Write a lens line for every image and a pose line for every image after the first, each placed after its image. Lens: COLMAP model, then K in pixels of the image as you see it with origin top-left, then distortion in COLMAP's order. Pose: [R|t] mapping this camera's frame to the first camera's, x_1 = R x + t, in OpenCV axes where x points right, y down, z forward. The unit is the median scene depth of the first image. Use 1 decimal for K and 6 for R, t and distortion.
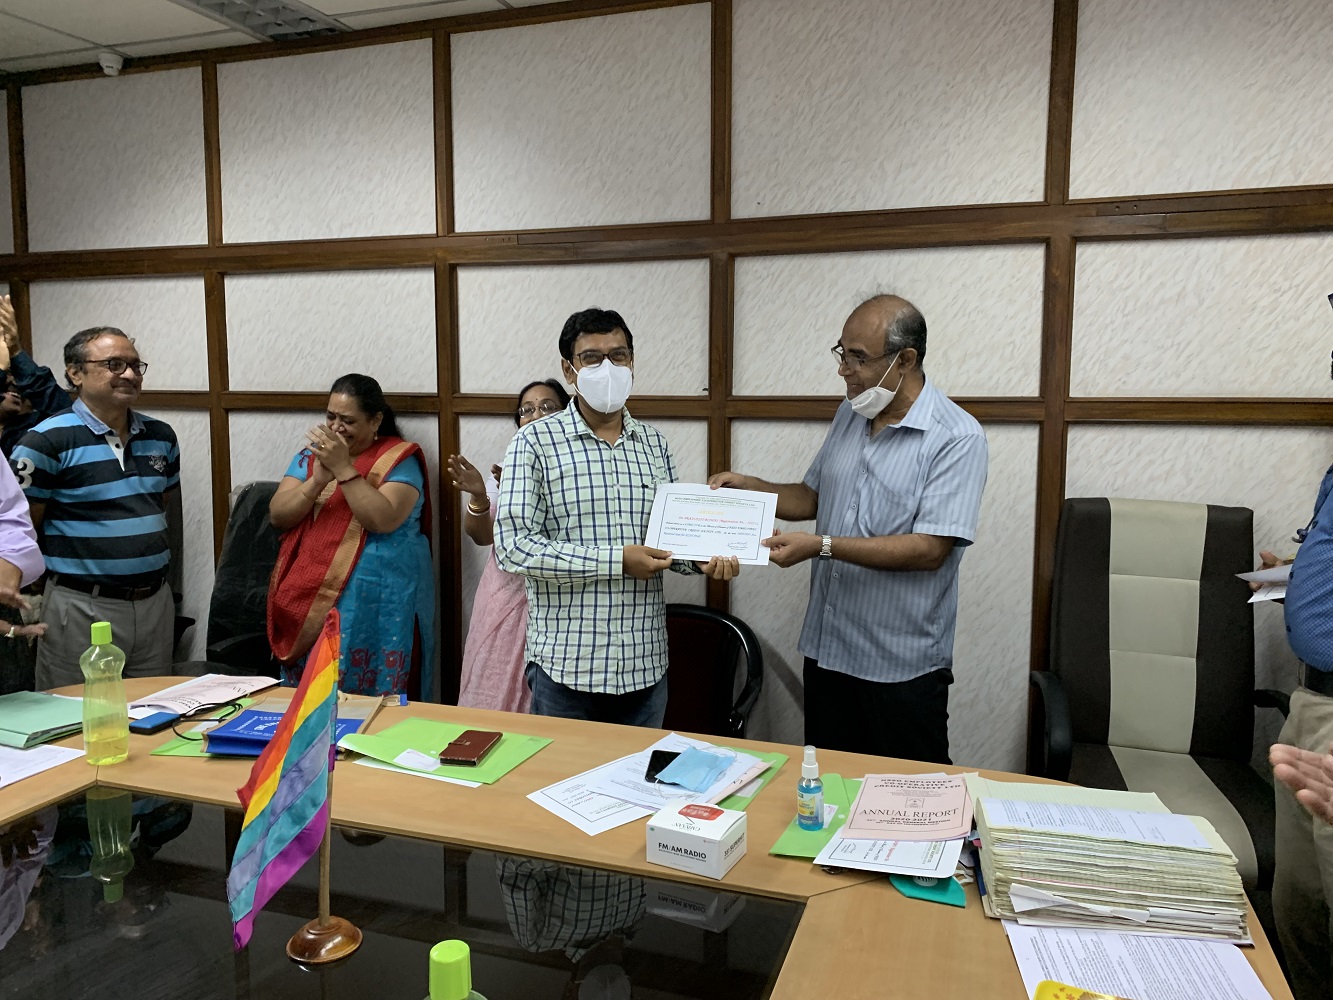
lens RADIAL K [[1021.6, 0, 659.2], [0, 1021.6, 483.3], [0, 0, 1]] dist [0.016104, -0.014392]
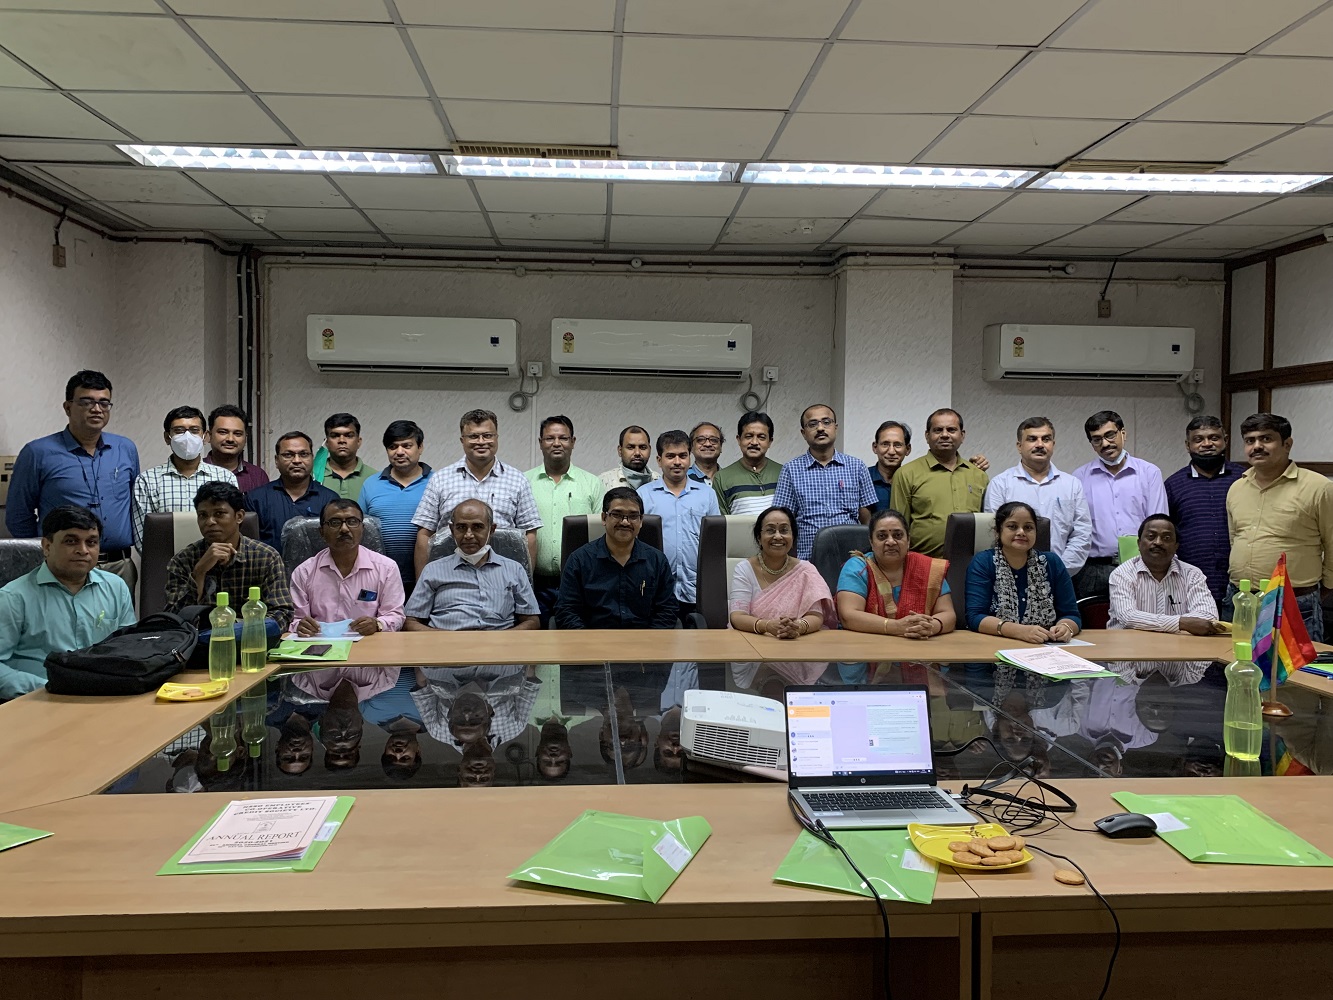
lens RADIAL K [[1021.6, 0, 659.5], [0, 1021.6, 494.0], [0, 0, 1]] dist [0.016104, -0.014392]
pose [[0.384011, 0.033972, -0.922703, 0.590063], [-0.092654, 0.995697, -0.001902, 0.052977], [0.918668, 0.086223, 0.385506, -0.508485]]
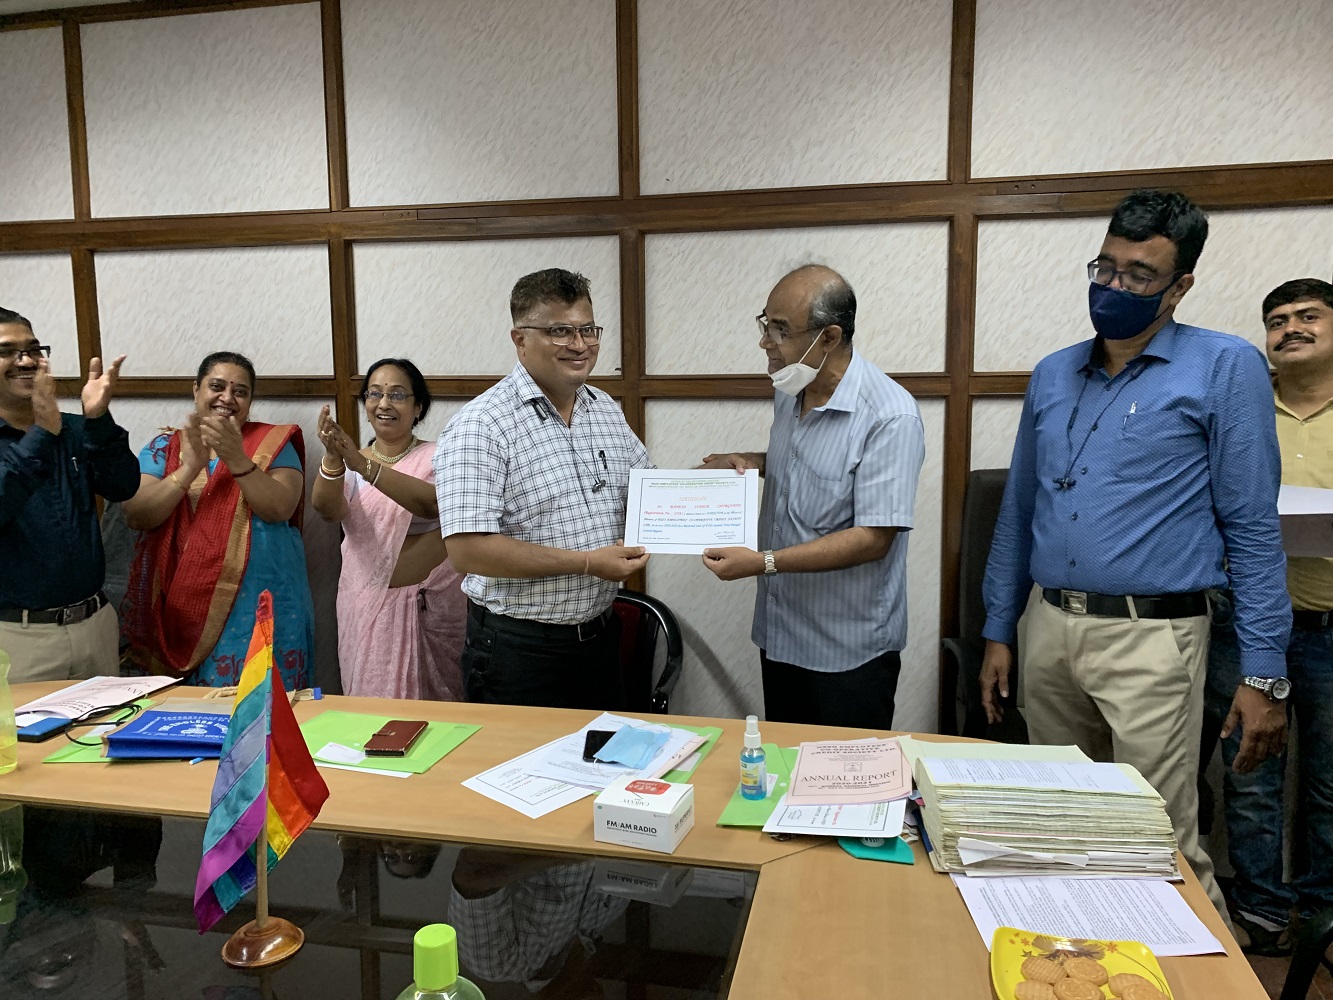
lens RADIAL K [[1021.6, 0, 665.9], [0, 1021.6, 490.7], [0, 0, 1]] dist [0.016104, -0.014392]
pose [[0.992894, -0.022820, 0.116795, -0.029956], [0.020856, 0.999620, 0.018003, 0.010478], [-0.117161, -0.015439, 0.992993, 0.013082]]
